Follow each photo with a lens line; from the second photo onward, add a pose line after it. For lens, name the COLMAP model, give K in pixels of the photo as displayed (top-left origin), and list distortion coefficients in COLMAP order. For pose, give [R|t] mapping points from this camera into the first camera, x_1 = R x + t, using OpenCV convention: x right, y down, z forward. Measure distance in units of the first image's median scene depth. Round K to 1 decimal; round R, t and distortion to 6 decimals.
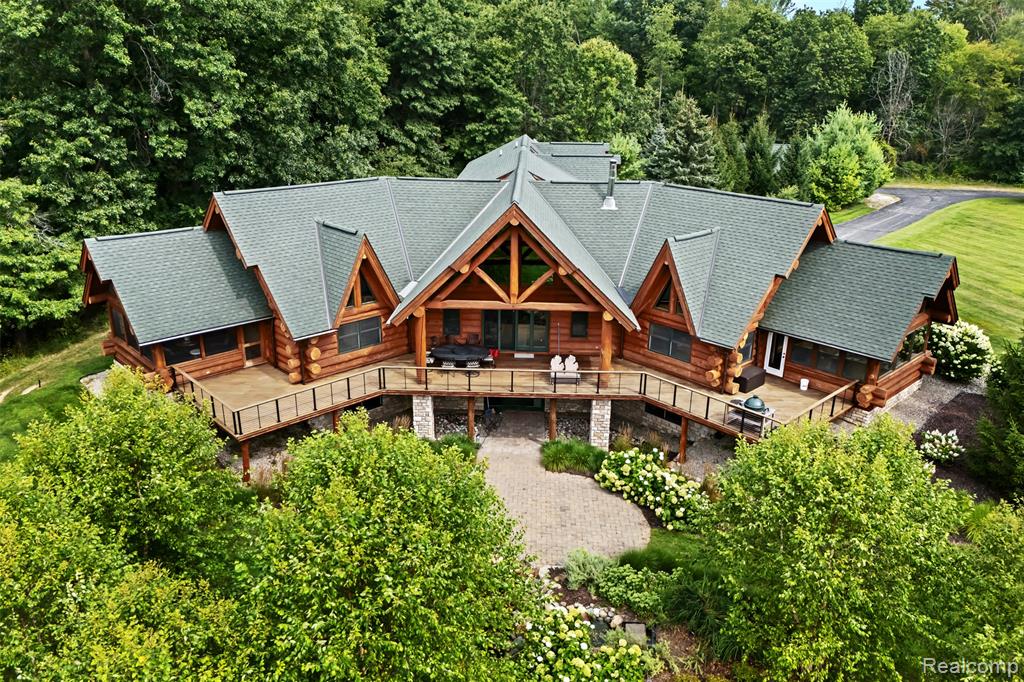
lens RADIAL K [[764.1, 0, 512.0], [0, 764.1, 341.0], [0, 0, 1]] dist [0.079176, -0.095040]
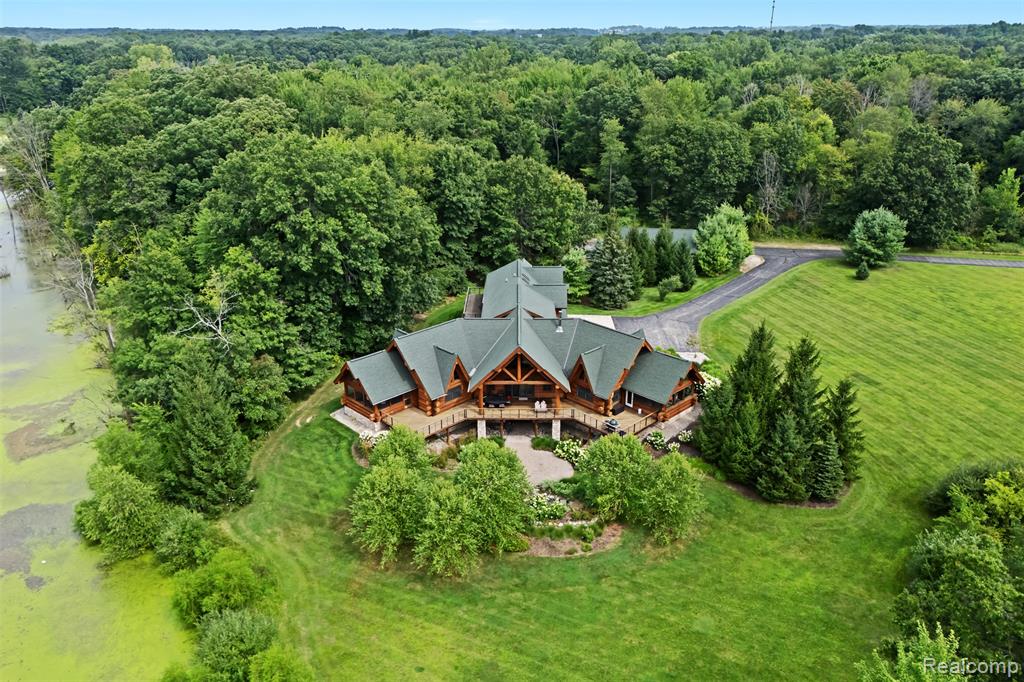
lens RADIAL K [[739.4, 0, 495.5], [0, 739.4, 361.8], [0, 0, 1]] dist [0.100356, -0.083730]
pose [[0.999543, -0.028103, -0.011143, -0.042489], [0.028753, 0.997585, 0.063220, -0.254547], [0.009340, -0.063511, 0.997937, -1.298976]]
